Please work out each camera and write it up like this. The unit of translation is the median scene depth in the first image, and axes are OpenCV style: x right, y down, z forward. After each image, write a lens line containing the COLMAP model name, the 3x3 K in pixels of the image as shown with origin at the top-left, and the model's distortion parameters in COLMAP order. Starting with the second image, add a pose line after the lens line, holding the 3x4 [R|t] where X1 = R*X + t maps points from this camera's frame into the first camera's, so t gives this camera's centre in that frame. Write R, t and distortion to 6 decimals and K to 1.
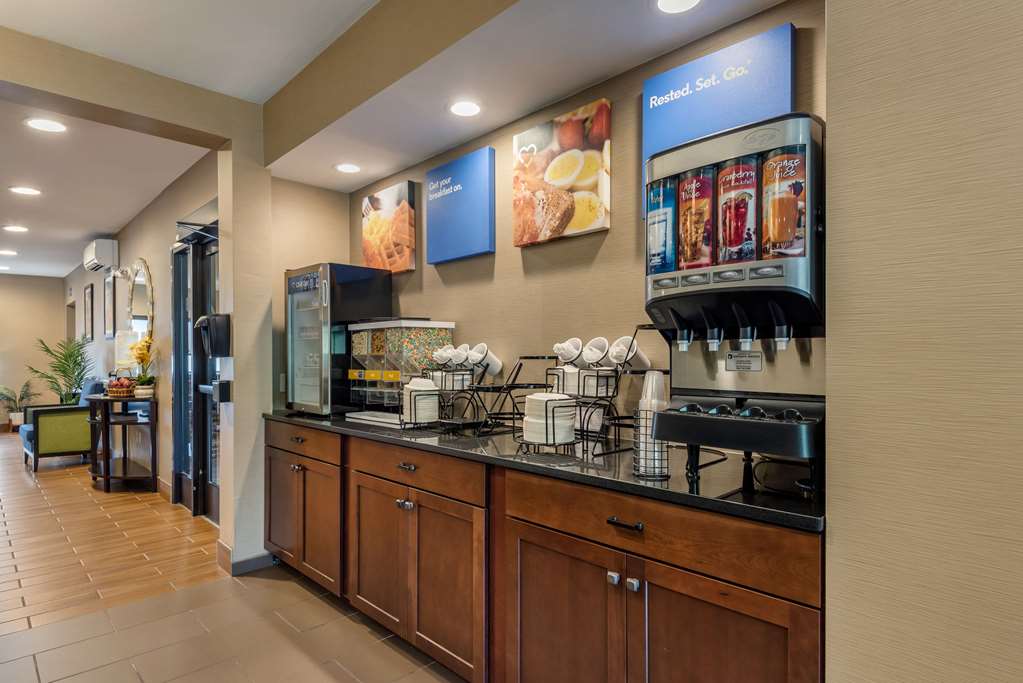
lens RADIAL K [[536.1, 0, 493.6], [0, 536.1, 361.5], [0, 0, 1]] dist [0.015472, -0.013167]
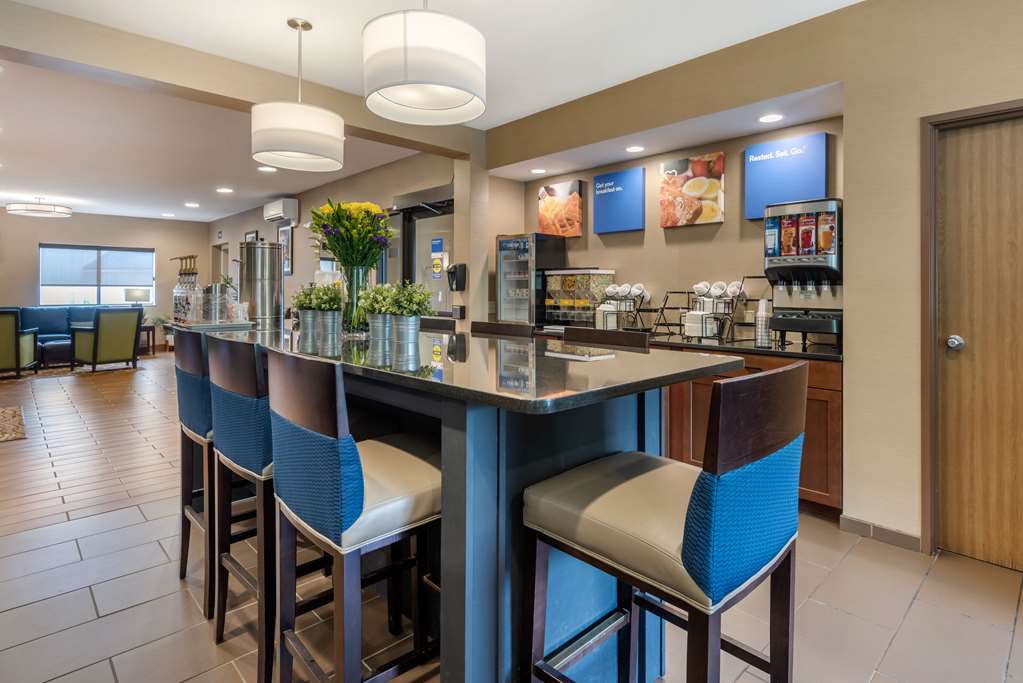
lens RADIAL K [[536.1, 0, 517.5], [0, 536.1, 286.6], [0, 0, 1]] dist [0.015472, -0.013167]
pose [[0.999865, 0.008848, 0.013838, -0.505263], [-0.008598, 0.999801, -0.017992, 0.009669], [-0.013994, 0.017871, 0.999742, -0.804103]]
